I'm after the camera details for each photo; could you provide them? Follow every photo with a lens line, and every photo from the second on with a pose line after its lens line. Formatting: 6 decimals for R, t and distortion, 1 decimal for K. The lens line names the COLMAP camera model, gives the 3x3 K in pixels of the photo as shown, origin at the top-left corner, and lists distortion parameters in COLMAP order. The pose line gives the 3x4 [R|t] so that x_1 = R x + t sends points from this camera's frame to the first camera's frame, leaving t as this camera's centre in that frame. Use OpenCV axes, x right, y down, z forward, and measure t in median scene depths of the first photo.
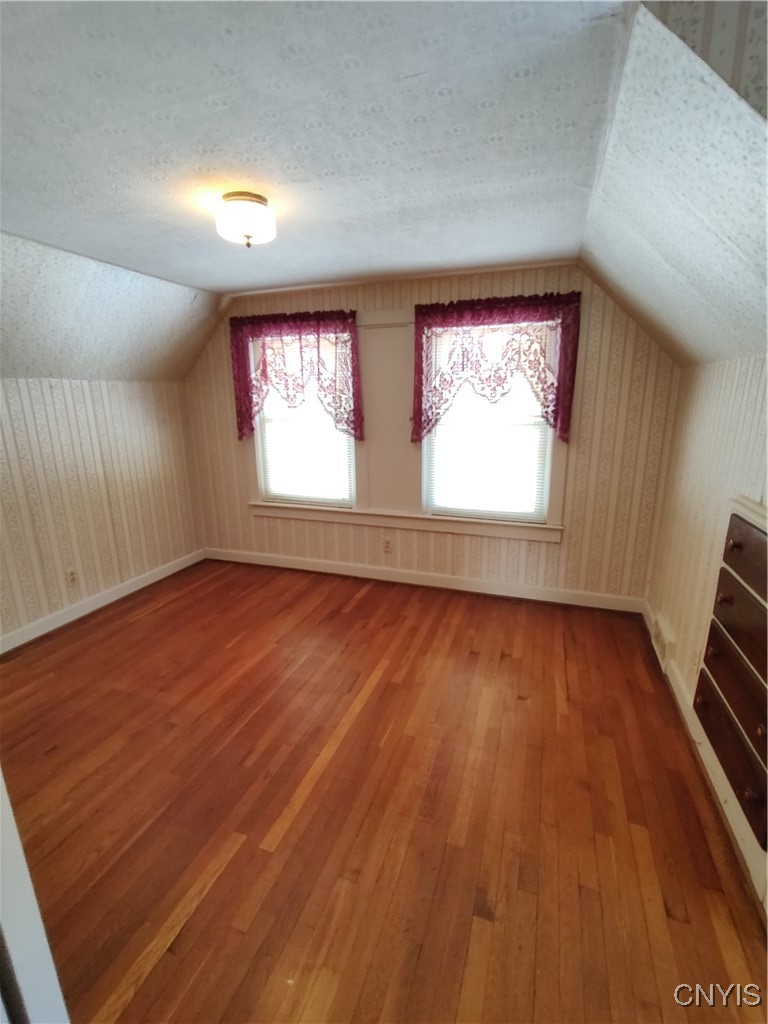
lens RADIAL K [[465.2, 0, 384.4], [0, 465.2, 513.3], [0, 0, 1]] dist [-0.004585, 0.001821]
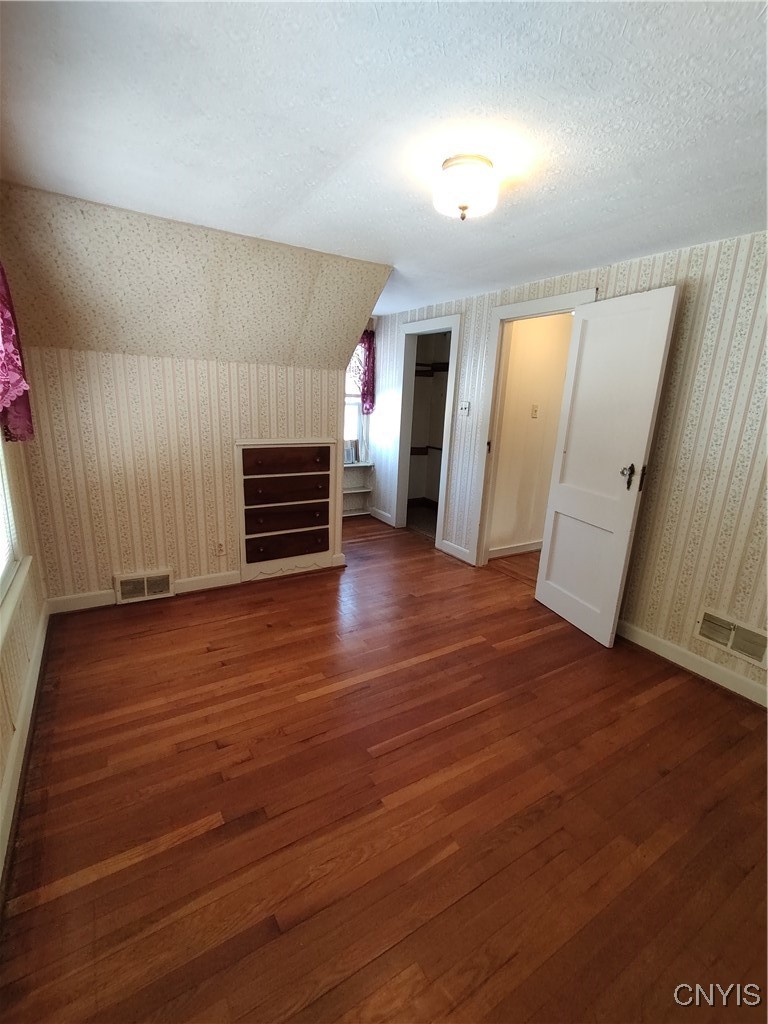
lens RADIAL K [[465.2, 0, 382.8], [0, 465.2, 514.4], [0, 0, 1]] dist [-0.004585, 0.001821]
pose [[-0.781305, -0.181193, 0.597270, -0.623680], [0.121238, 0.894650, 0.430003, -0.366919], [-0.612261, 0.408375, -0.677027, 1.495373]]
